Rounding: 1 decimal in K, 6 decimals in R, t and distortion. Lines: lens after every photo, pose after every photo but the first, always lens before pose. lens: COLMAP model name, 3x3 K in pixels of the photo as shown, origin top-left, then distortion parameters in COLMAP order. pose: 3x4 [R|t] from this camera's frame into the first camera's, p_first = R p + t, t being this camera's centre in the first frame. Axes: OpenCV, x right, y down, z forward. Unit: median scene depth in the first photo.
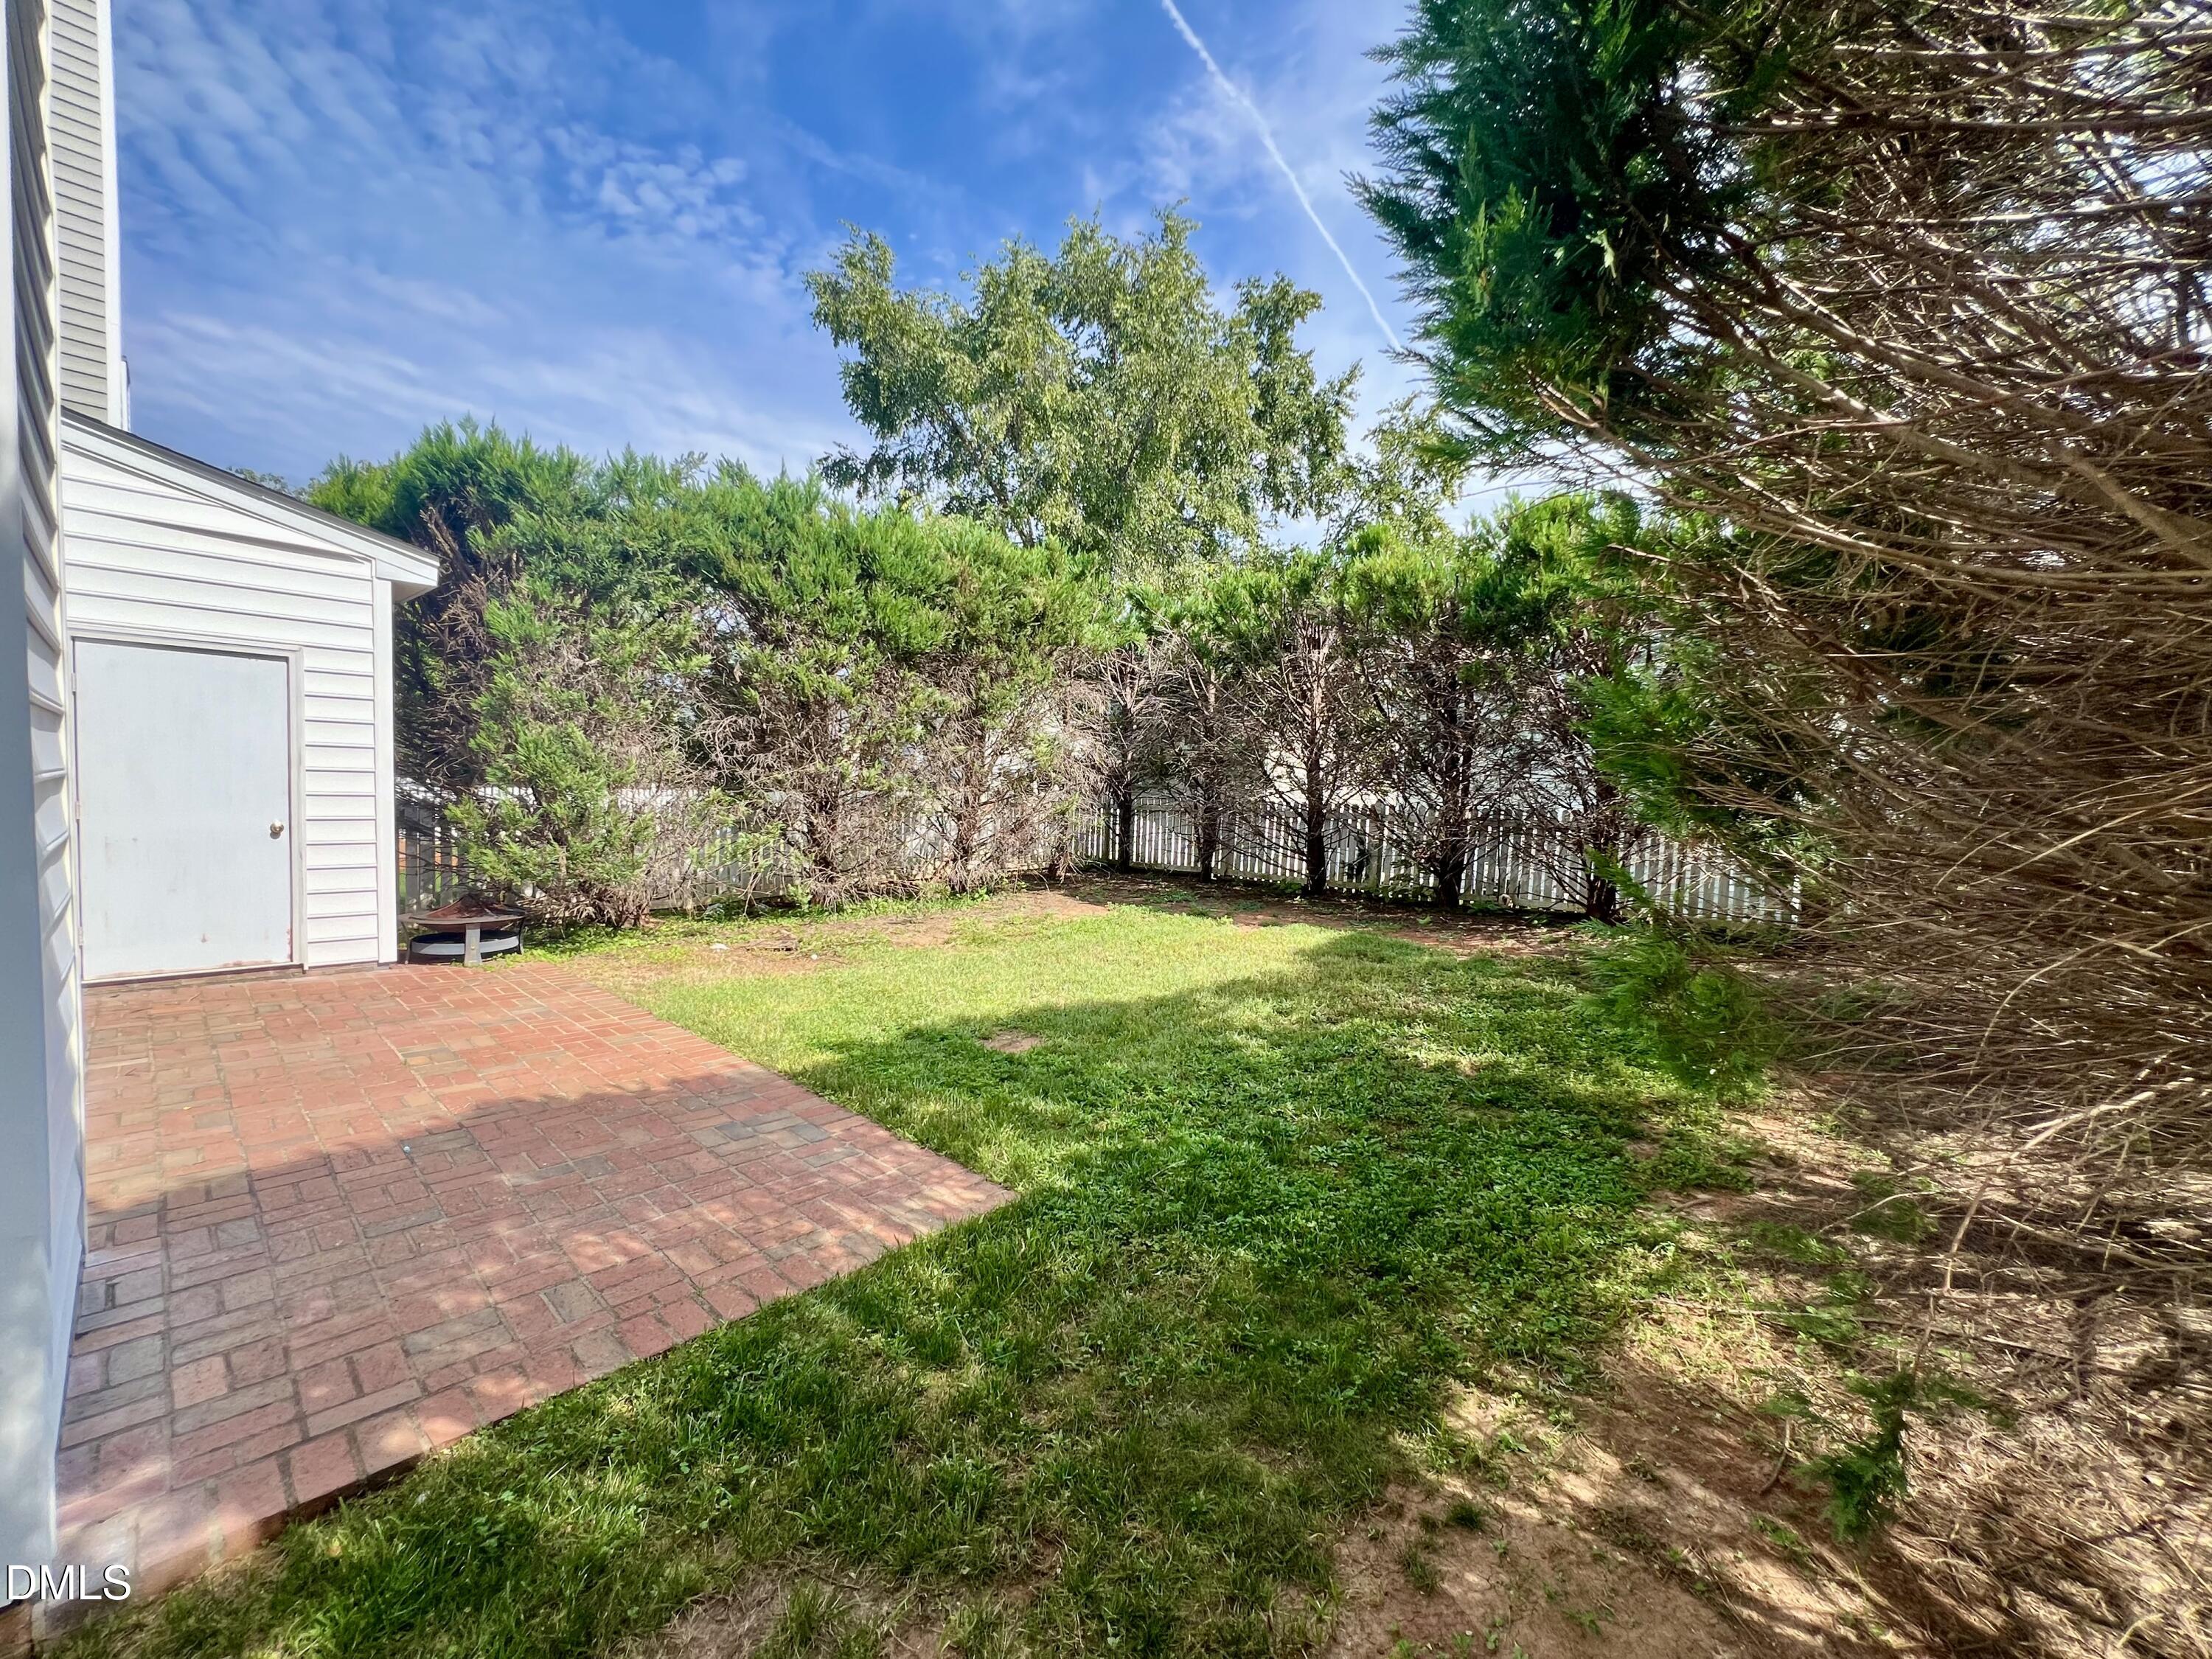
lens RADIAL K [[889.7, 0, 1100.7], [0, 889.7, 836.3], [0, 0, 1]] dist [-0.001980, 0.000901]
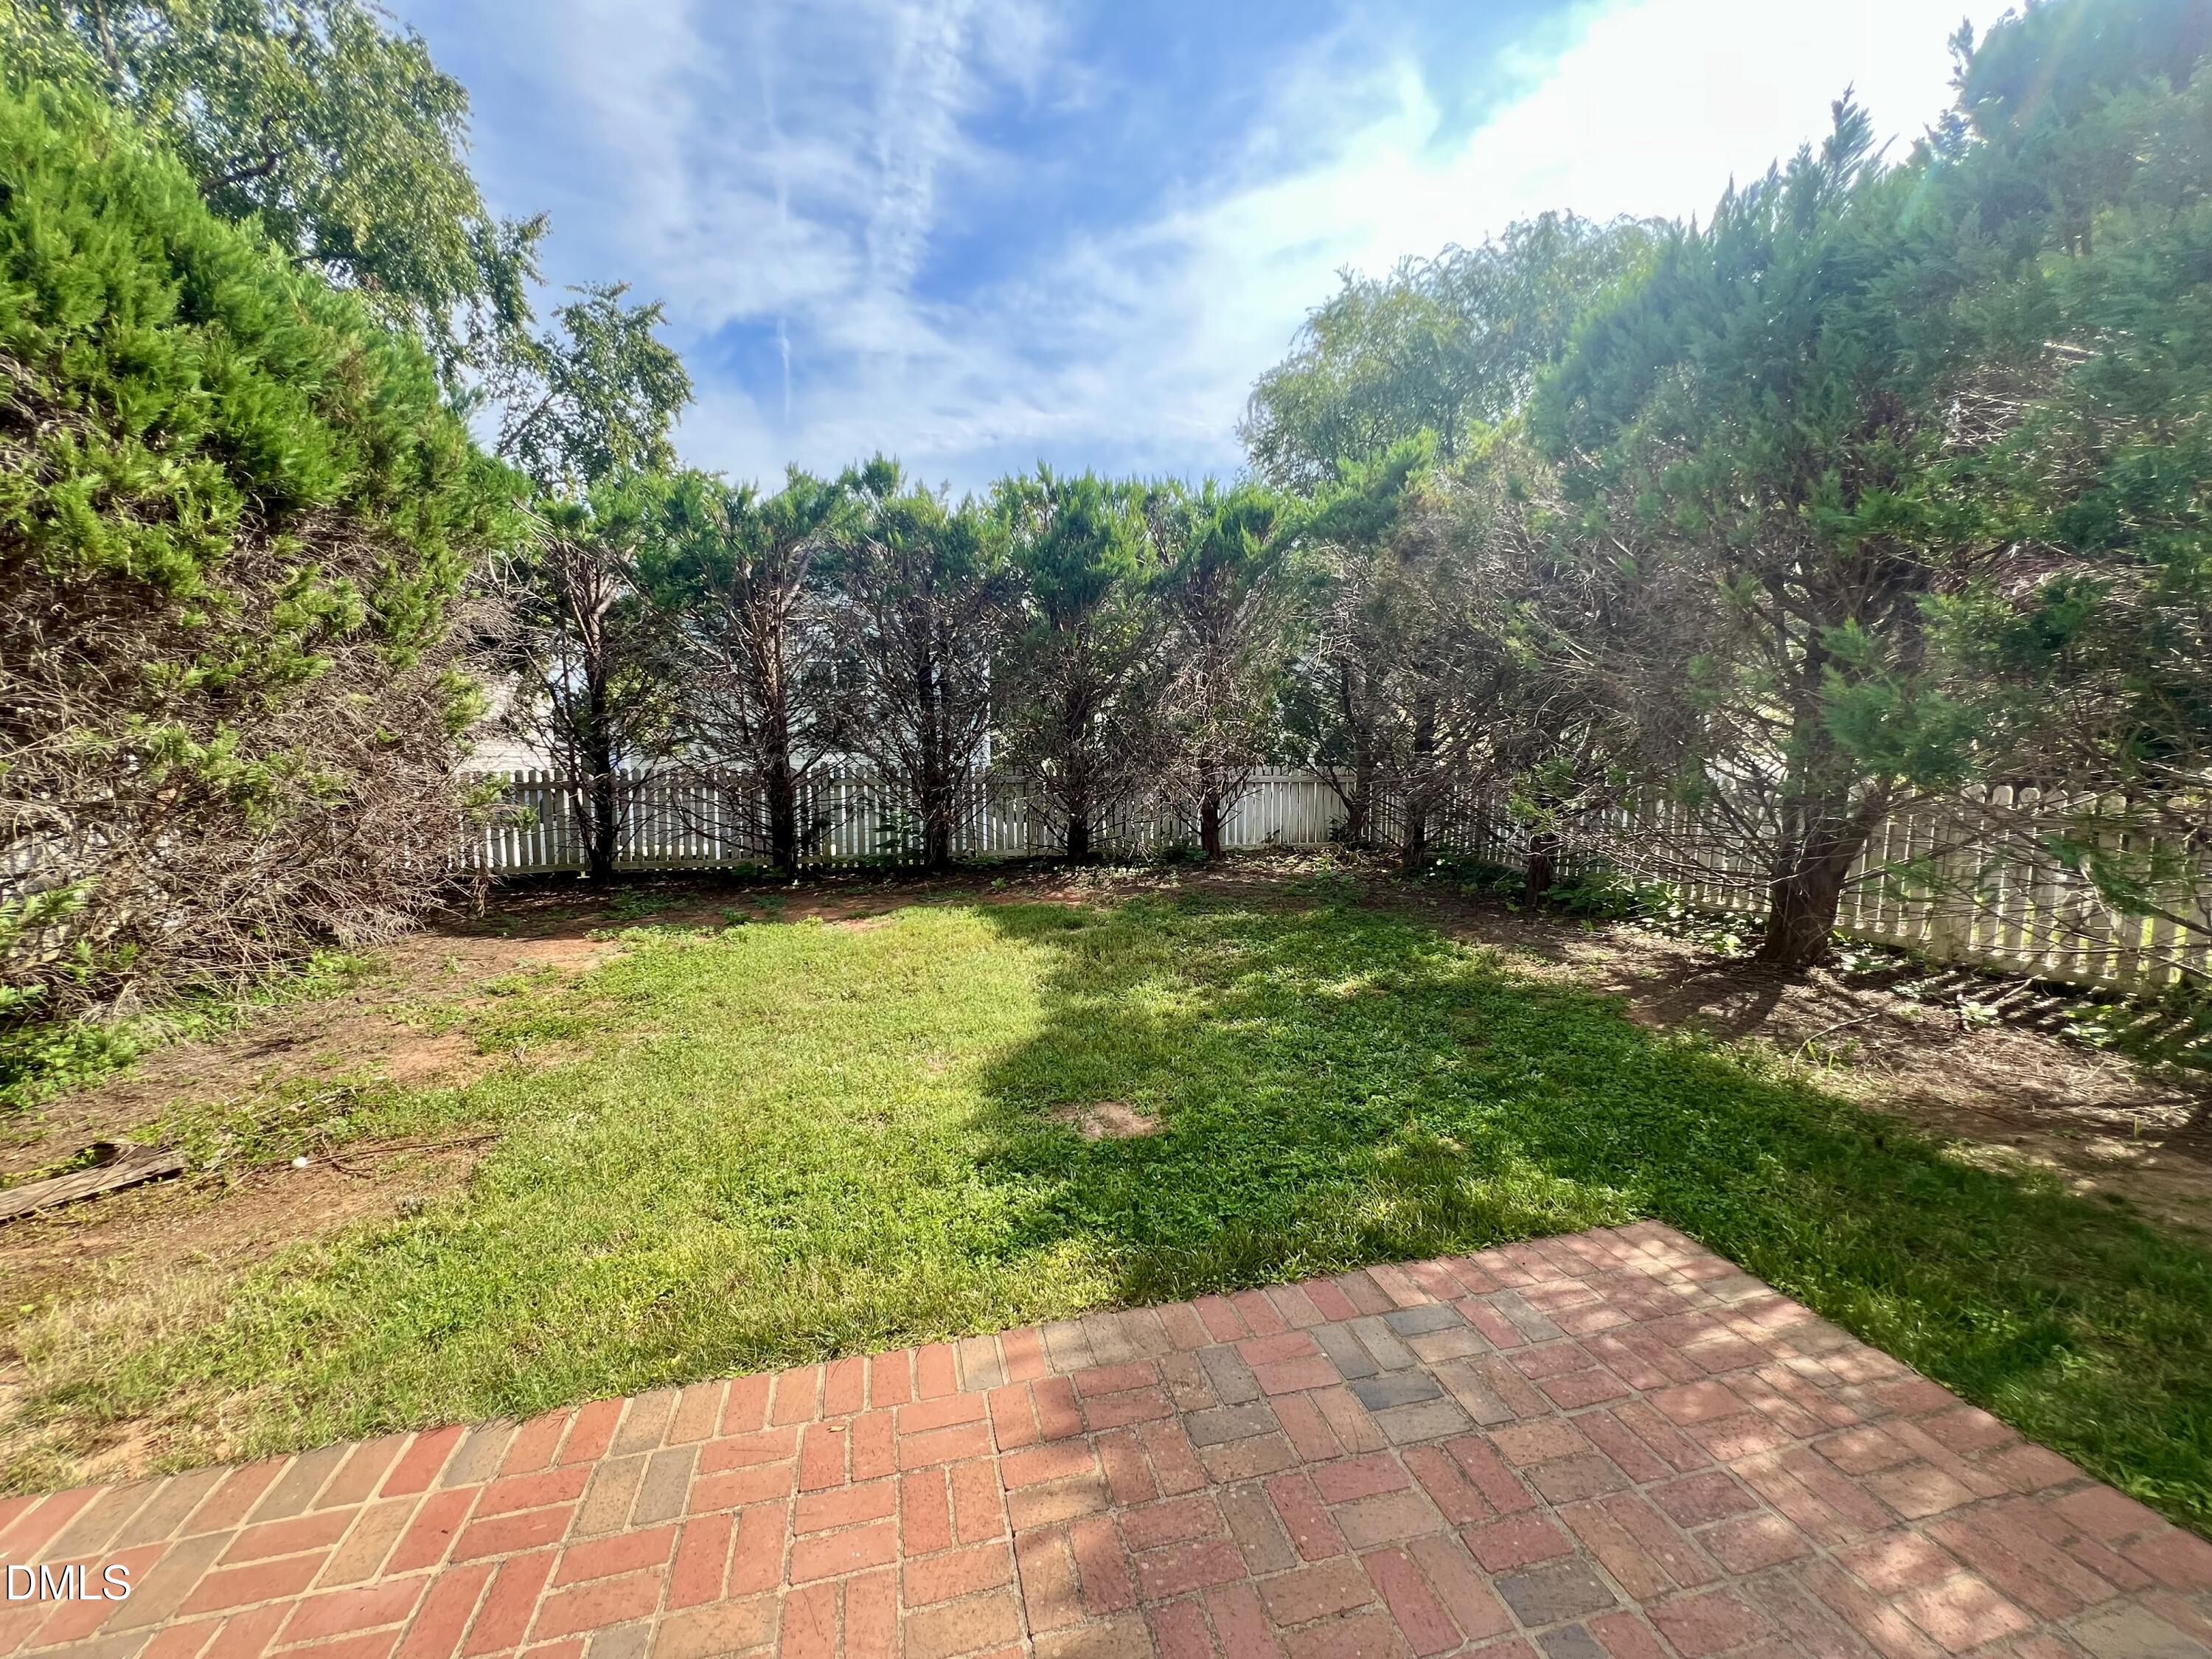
lens RADIAL K [[888.4, 0, 1106.0], [0, 888.4, 829.5], [0, 0, 1]] dist [-0.001306, -0.000013]
pose [[0.529428, -0.101766, 0.842229, -0.856958], [0.062177, 0.994764, 0.081112, -0.080213], [-0.846073, 0.009424, 0.532983, 0.760487]]
